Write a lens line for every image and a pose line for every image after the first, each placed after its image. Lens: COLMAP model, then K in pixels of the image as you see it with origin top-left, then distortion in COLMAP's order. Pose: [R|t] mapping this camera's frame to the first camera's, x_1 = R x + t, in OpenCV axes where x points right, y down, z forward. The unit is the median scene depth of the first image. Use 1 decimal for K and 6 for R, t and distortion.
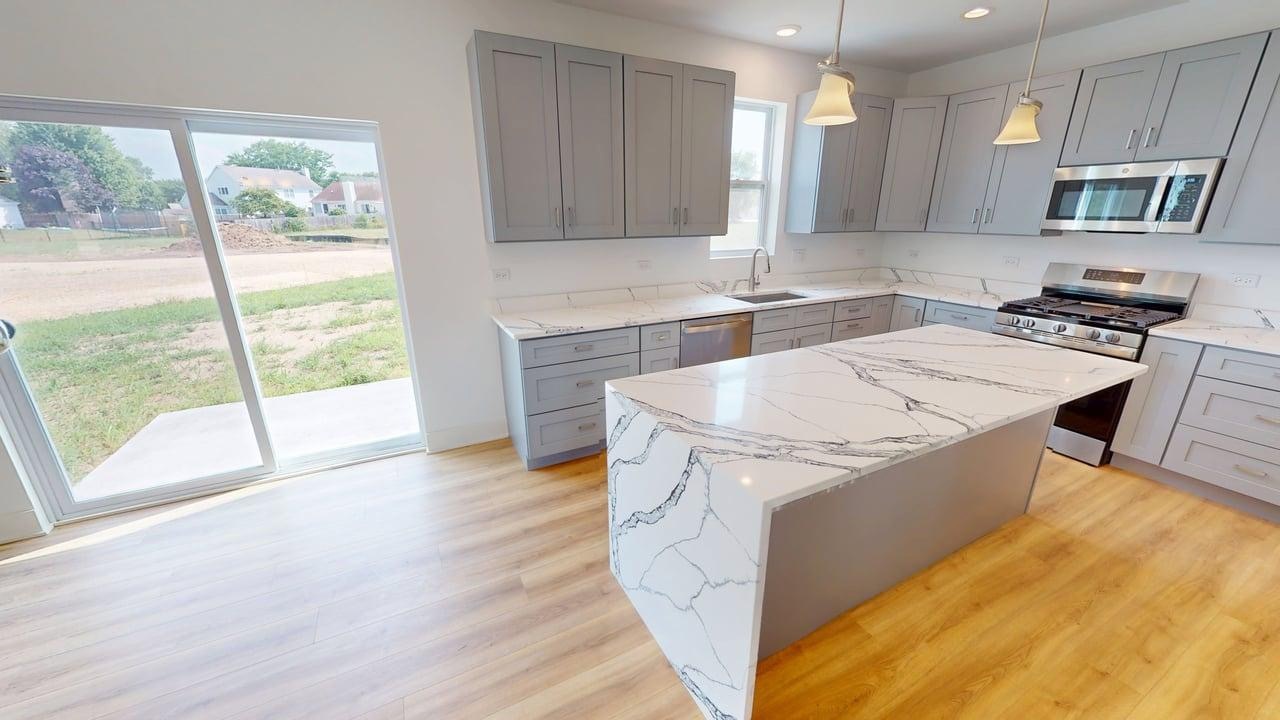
lens RADIAL K [[467.5, 0, 642.4], [0, 467.5, 360.4], [0, 0, 1]] dist [-0.001752, -0.000440]
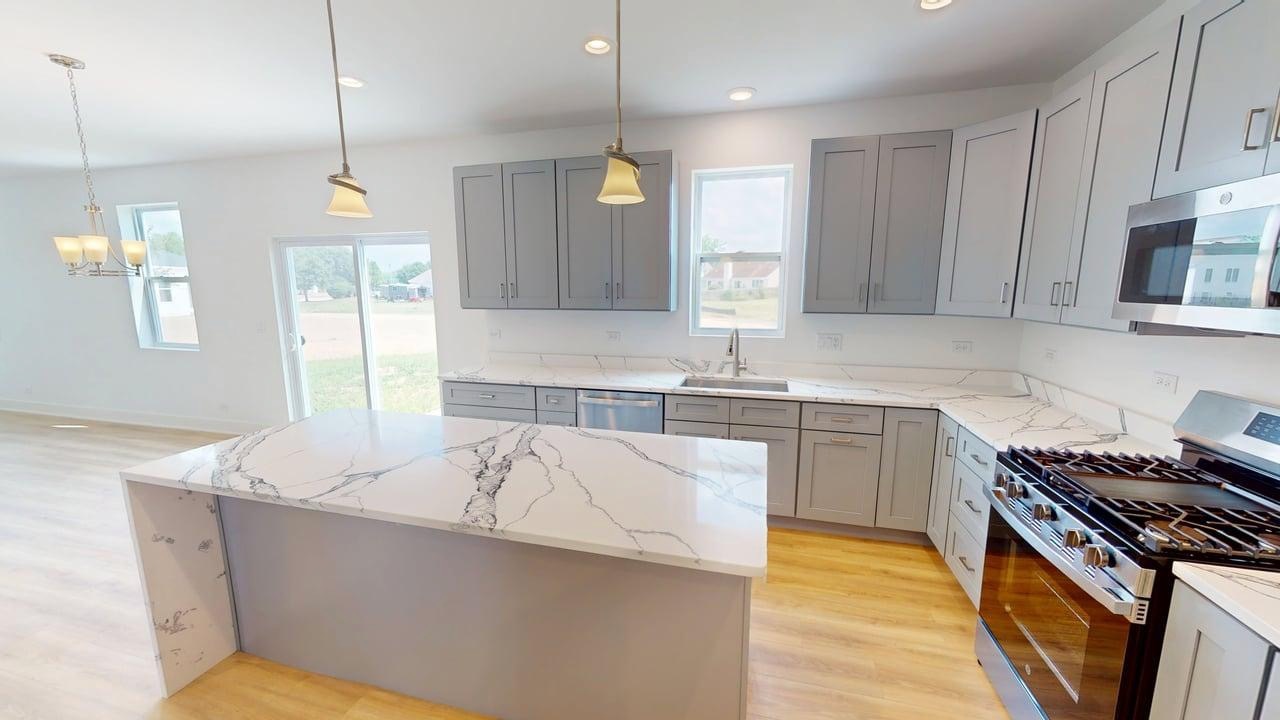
lens RADIAL K [[467.5, 0, 645.7], [0, 467.5, 358.6], [0, 0, 1]] dist [-0.001752, -0.000440]
pose [[0.740378, 0.102736, -0.664293, 0.870994], [-0.204991, 0.975685, -0.077576, -0.100373], [0.640171, 0.193610, 0.743436, 0.313534]]
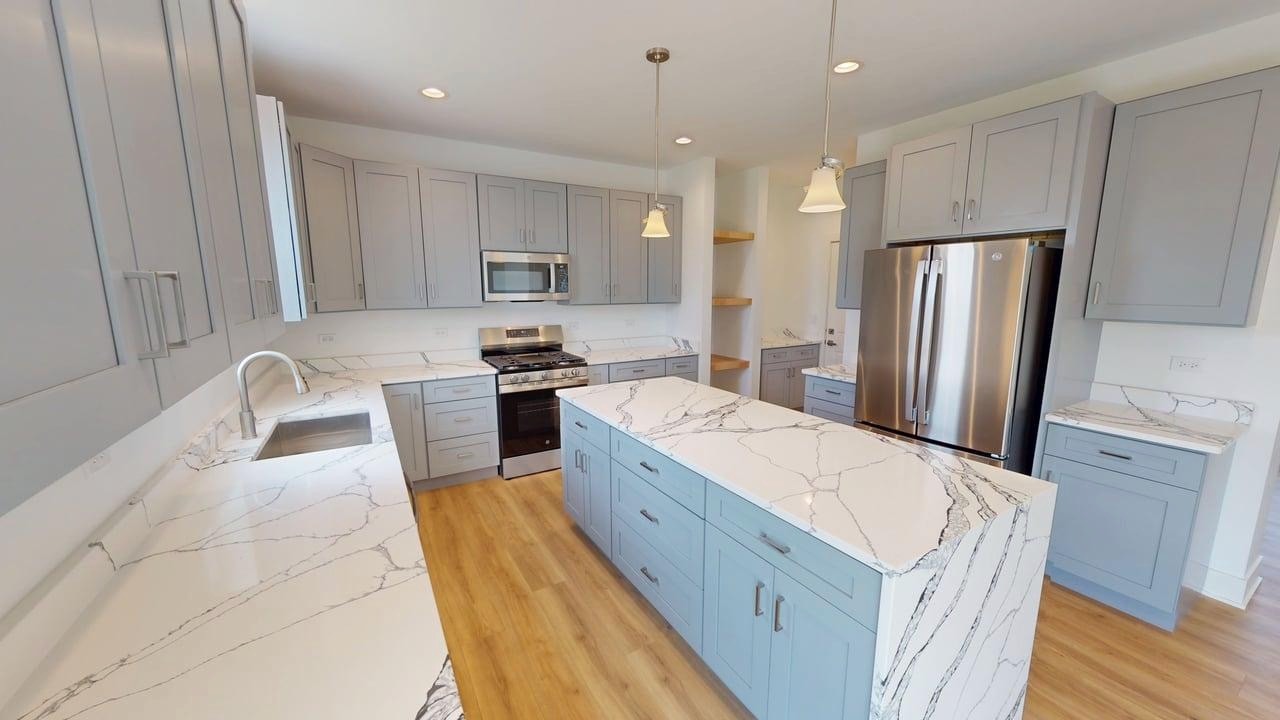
lens RADIAL K [[467.5, 0, 637.1], [0, 467.5, 363.8], [0, 0, 1]] dist [-0.001752, -0.000440]
pose [[-0.044311, -0.161947, 0.985804, -0.355246], [0.304233, 0.937716, 0.167722, -0.231627], [-0.951566, 0.307346, 0.007718, 0.729263]]
